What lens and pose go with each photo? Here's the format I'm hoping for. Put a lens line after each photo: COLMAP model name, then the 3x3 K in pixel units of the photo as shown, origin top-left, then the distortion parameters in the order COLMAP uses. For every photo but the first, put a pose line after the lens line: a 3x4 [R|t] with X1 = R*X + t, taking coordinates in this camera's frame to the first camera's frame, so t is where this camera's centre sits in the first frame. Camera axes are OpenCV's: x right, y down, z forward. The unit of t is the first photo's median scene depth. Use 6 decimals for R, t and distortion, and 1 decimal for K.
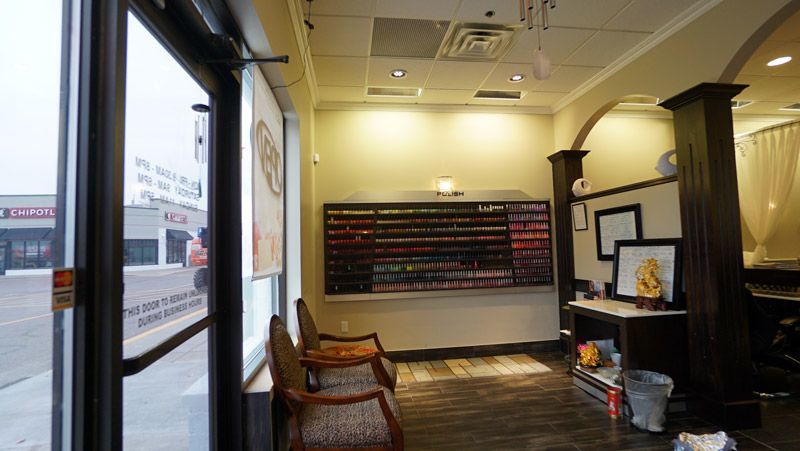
lens RADIAL K [[383.6, 0, 398.8], [0, 383.6, 226.4], [0, 0, 1]] dist [-0.053558, 0.023796]
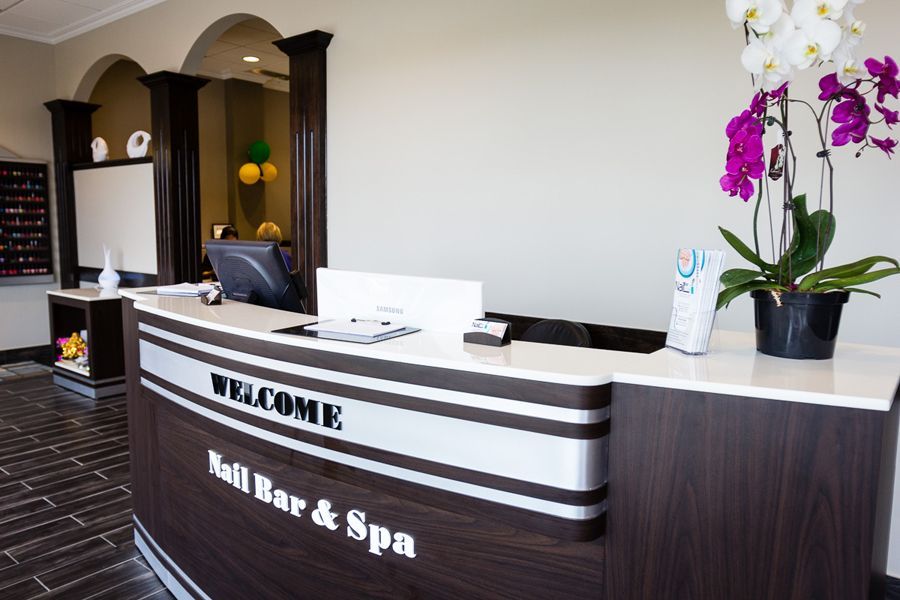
lens RADIAL K [[633.8, 0, 451.2], [0, 633.8, 296.7], [0, 0, 1]] dist [-0.004389, -0.002804]
pose [[0.708137, -0.037340, 0.705087, 0.072484], [-0.079040, 0.988132, 0.131711, -0.036156], [-0.701637, -0.148999, 0.696781, -0.499455]]
